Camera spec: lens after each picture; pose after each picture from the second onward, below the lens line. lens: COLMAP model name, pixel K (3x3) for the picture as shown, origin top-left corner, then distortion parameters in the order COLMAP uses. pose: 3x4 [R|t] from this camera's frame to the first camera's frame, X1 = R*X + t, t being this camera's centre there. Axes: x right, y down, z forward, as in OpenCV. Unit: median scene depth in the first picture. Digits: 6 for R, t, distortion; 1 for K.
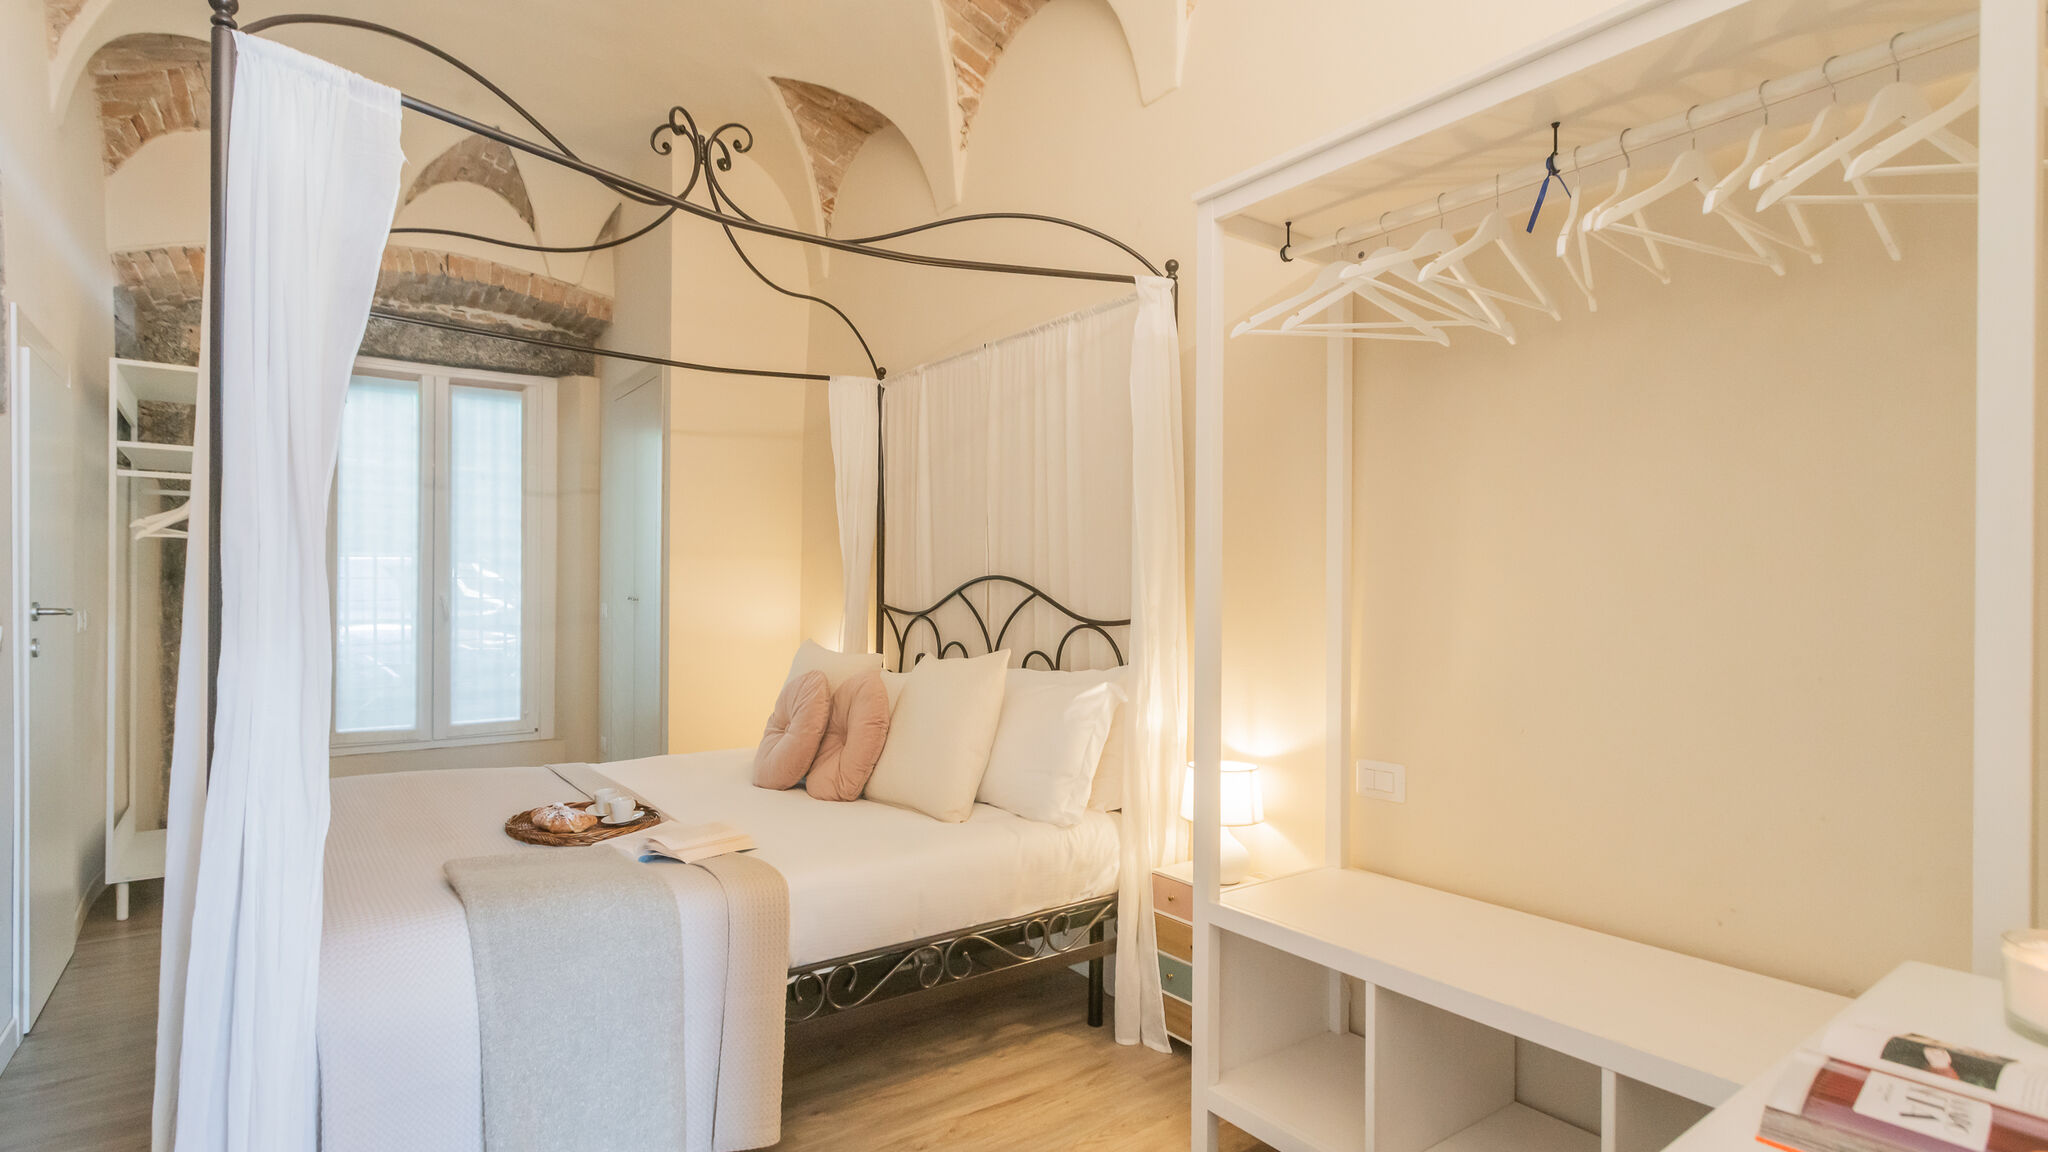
lens RADIAL K [[981.6, 0, 983.7], [0, 981.6, 591.8], [0, 0, 1]] dist [0.005023, 0.000655]
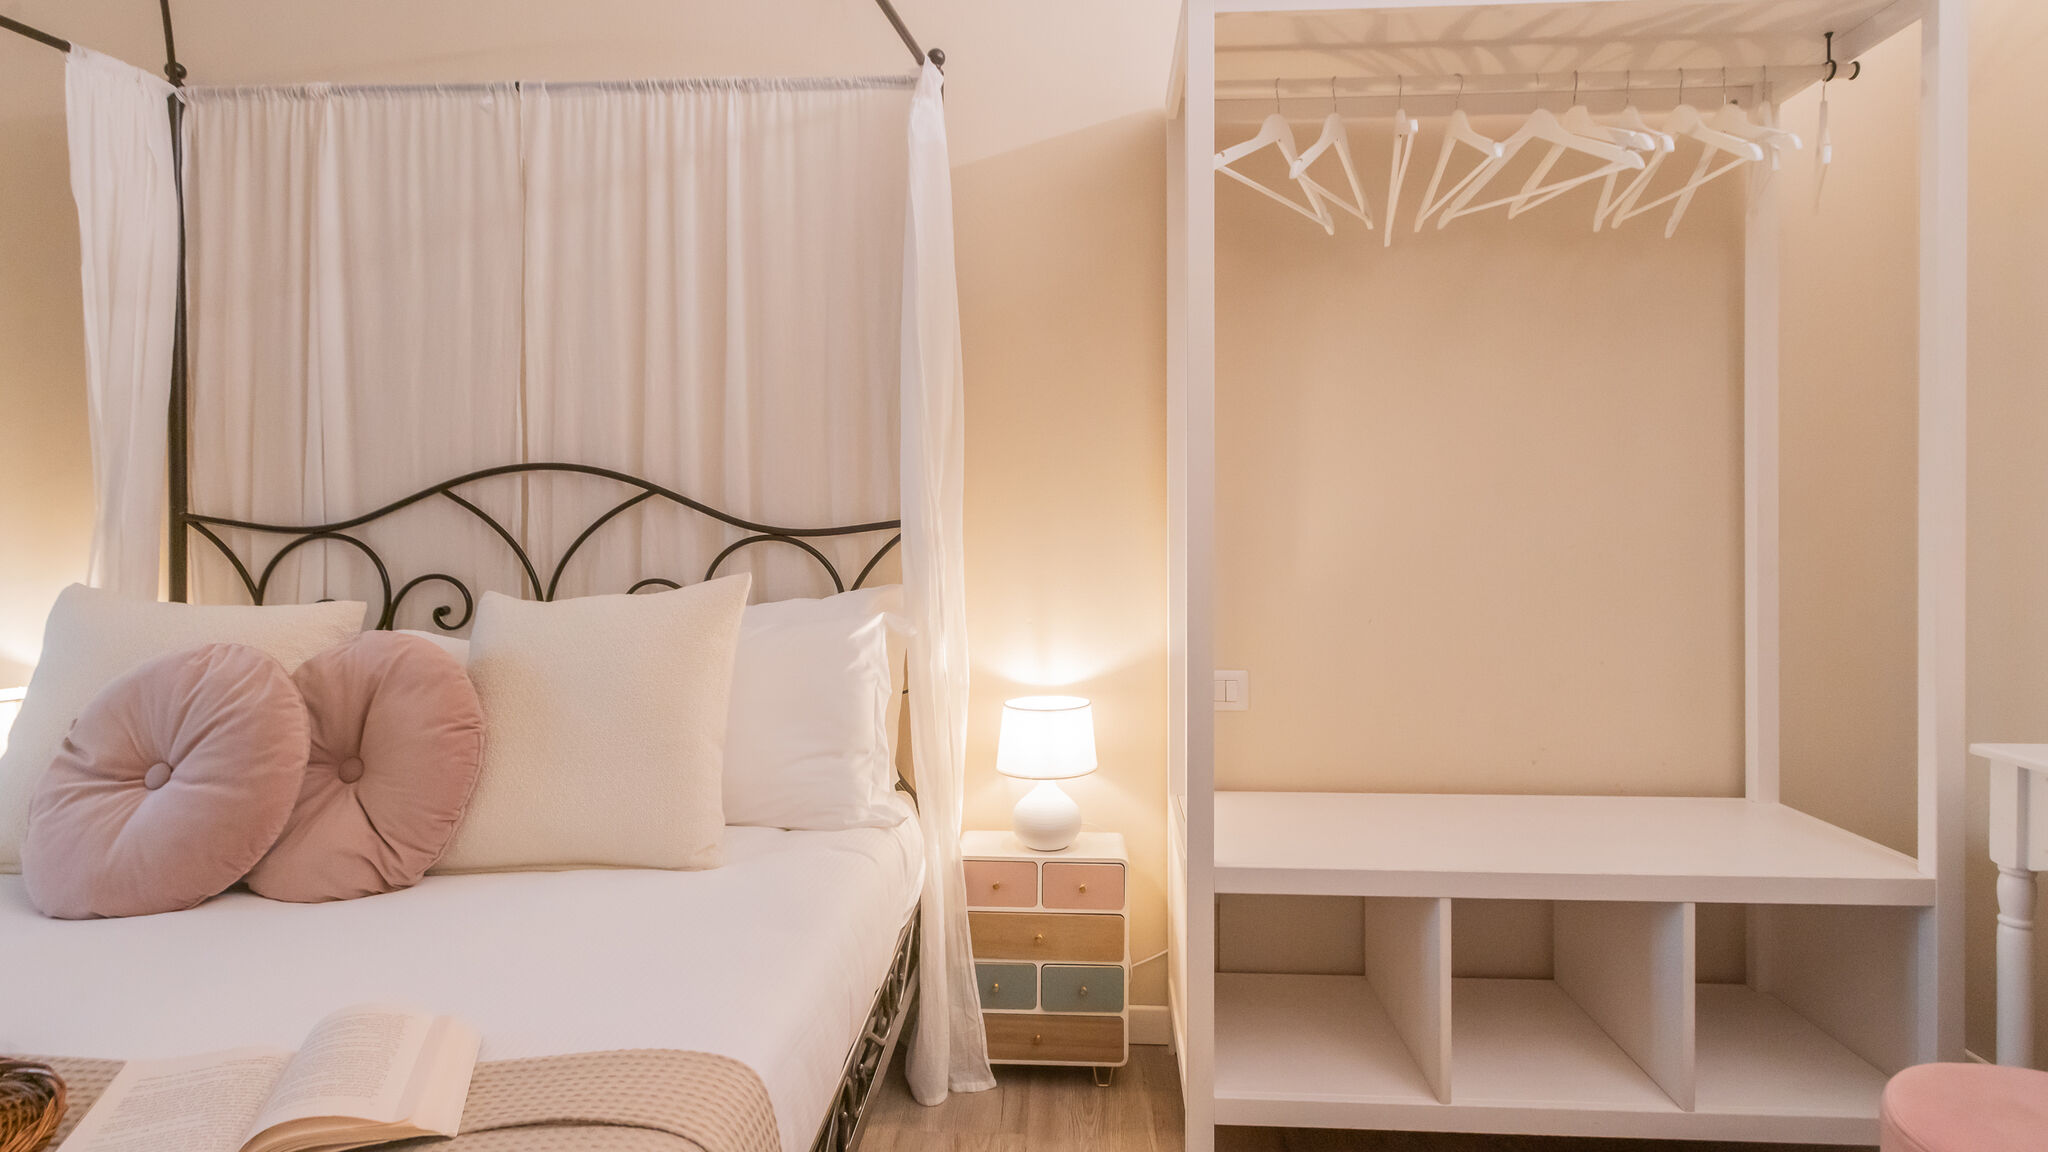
lens RADIAL K [[1019.3, 0, 1042.9], [0, 1019.3, 526.9], [0, 0, 1]] dist [0.002625, 0.001333]
pose [[0.615043, -0.009282, 0.788439, -0.335424], [0.002312, 0.999948, 0.009969, 0.019978], [-0.788490, -0.004308, 0.615032, 0.394322]]
